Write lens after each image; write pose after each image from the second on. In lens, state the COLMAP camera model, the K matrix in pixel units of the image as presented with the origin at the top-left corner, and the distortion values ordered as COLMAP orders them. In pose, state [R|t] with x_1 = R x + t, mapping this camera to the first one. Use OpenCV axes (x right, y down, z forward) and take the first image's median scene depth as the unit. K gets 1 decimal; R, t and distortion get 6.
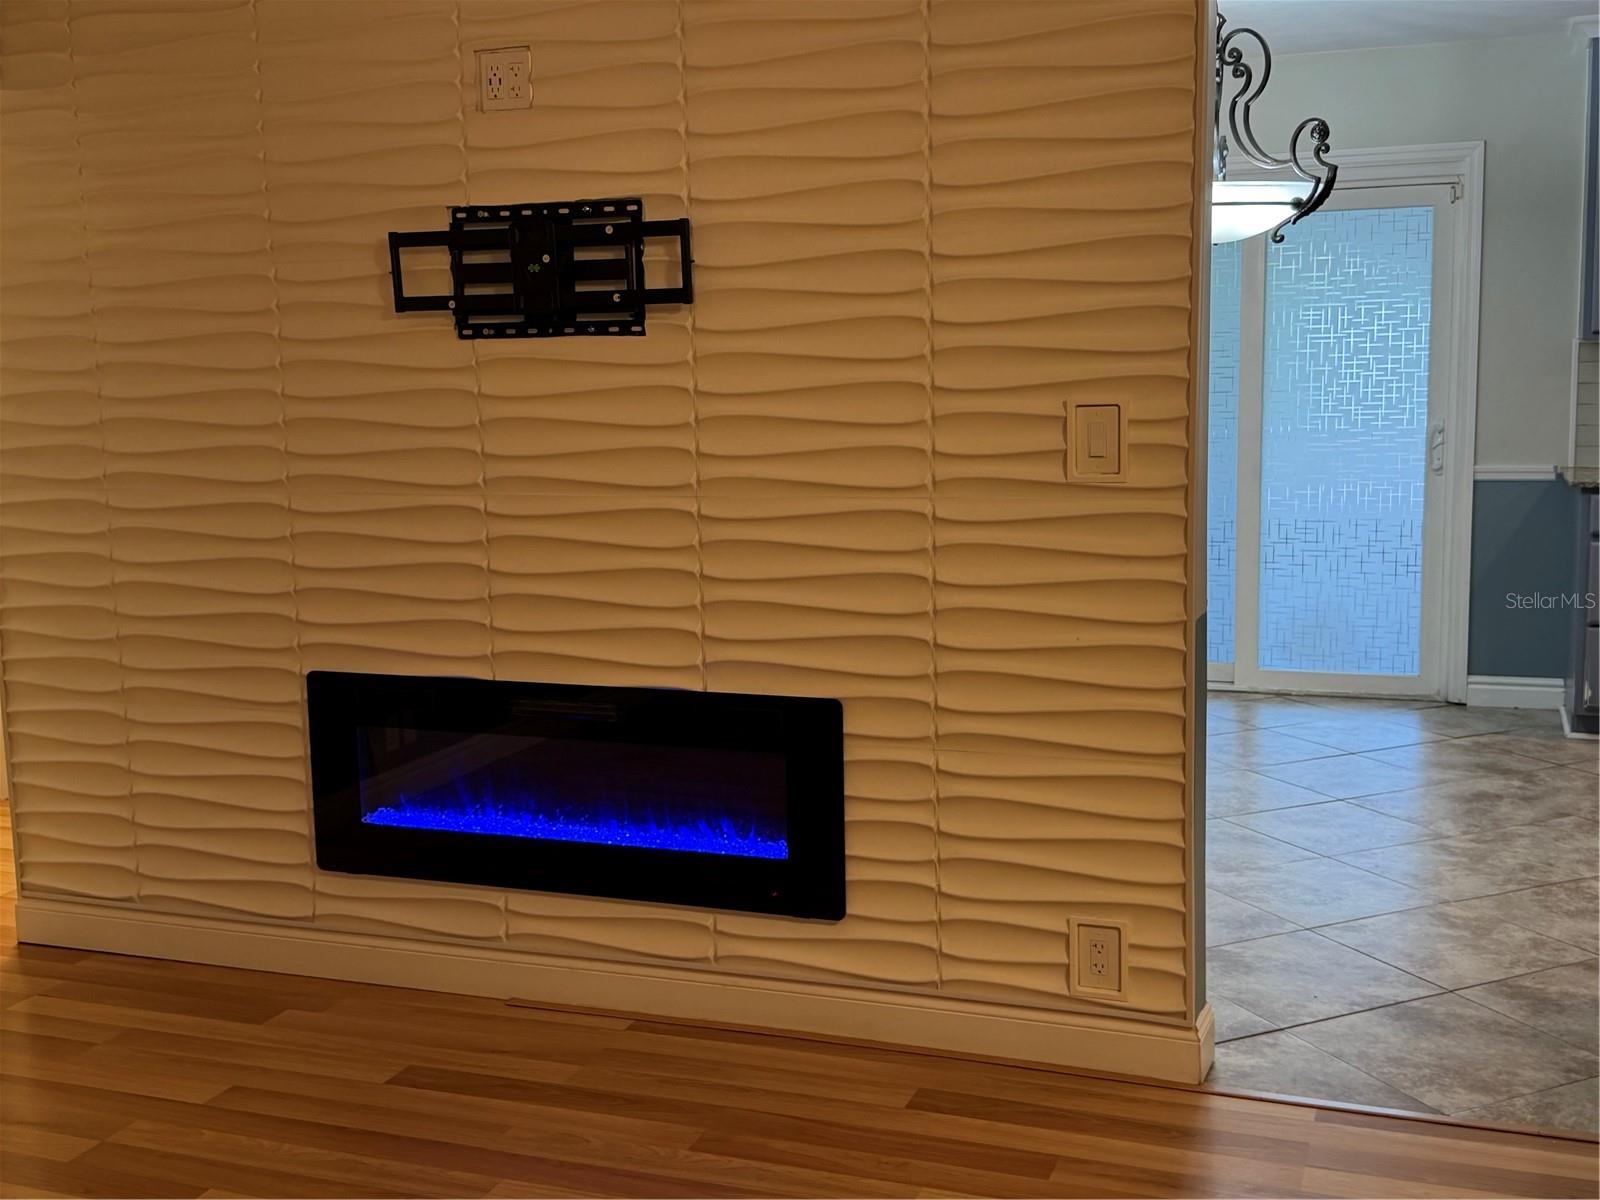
lens RADIAL K [[1801.1, 0, 800.0], [0, 1801.1, 600.0], [0, 0, 1]] dist [0.004485, 0.006415]
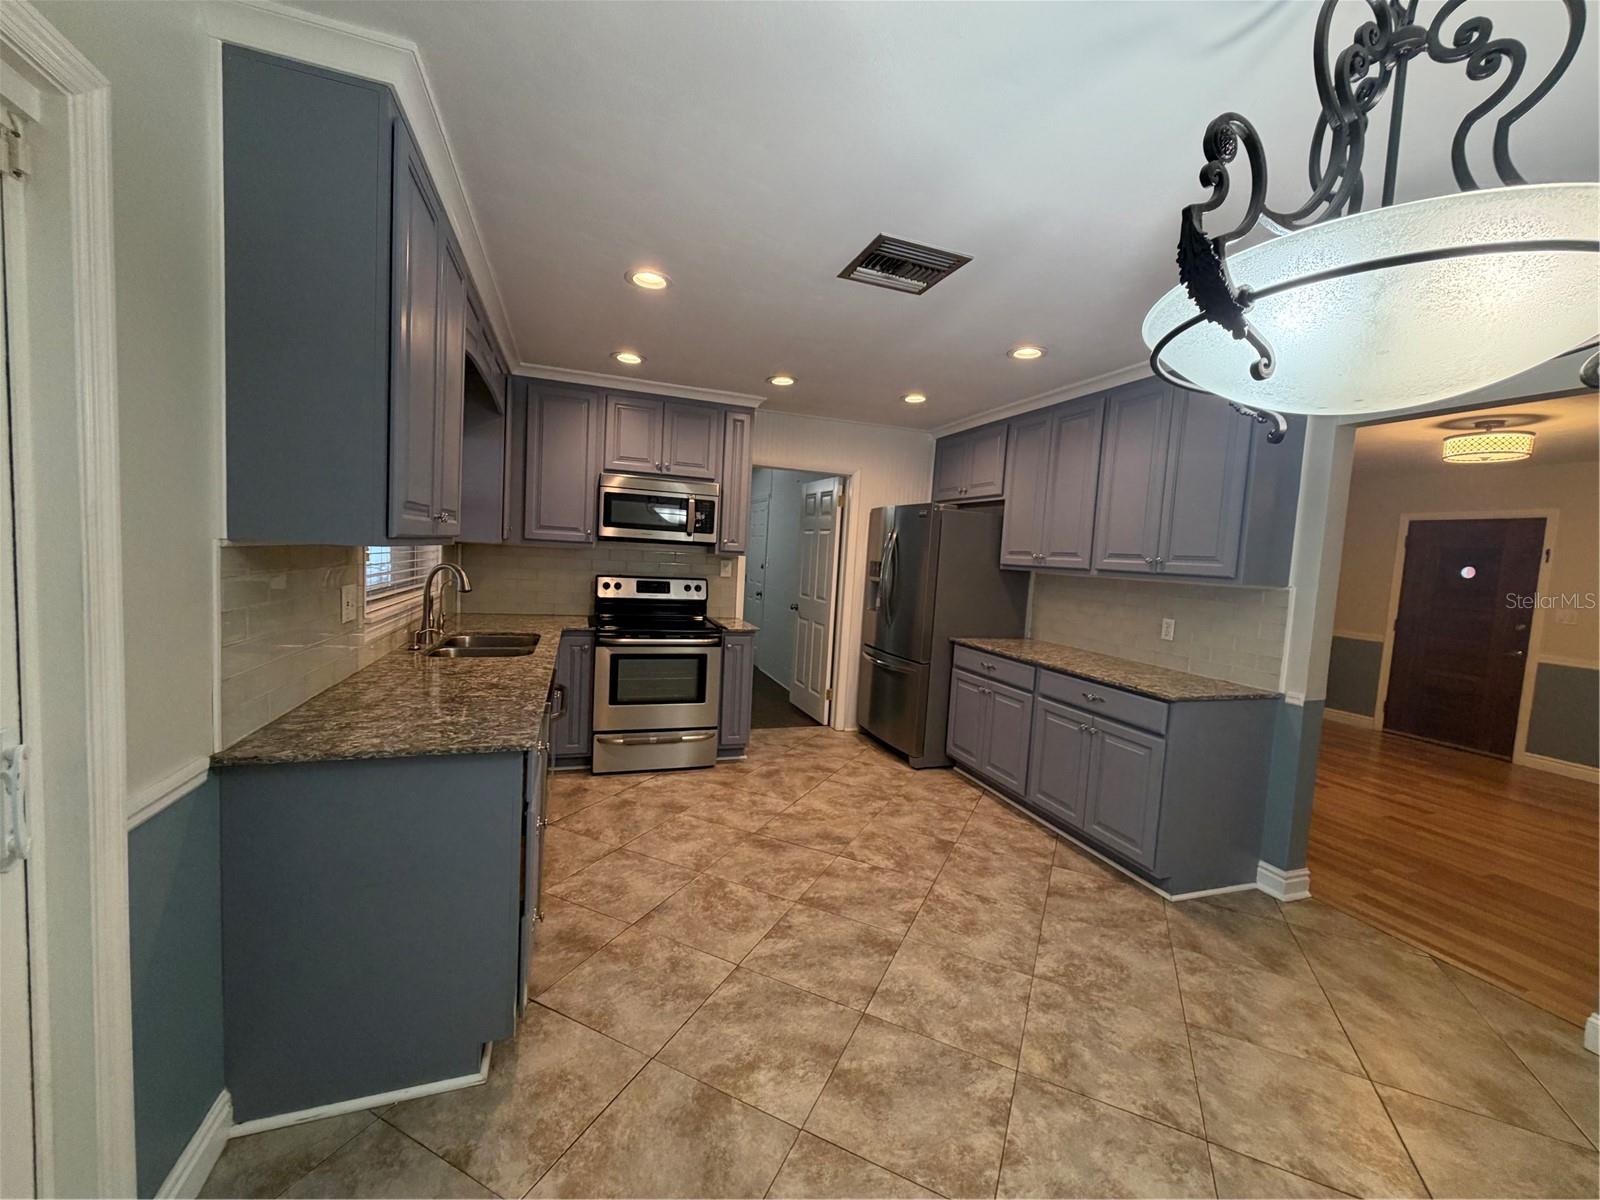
lens RADIAL K [[633.8, 0, 800.0], [0, 633.8, 600.0], [0, 0, 1]] dist [-0.000069, -0.000073]
pose [[-0.642151, -0.075226, 0.762878, 0.201512], [0.055196, 0.988053, 0.143892, -0.194233], [-0.764588, 0.134508, -0.630327, 1.345927]]
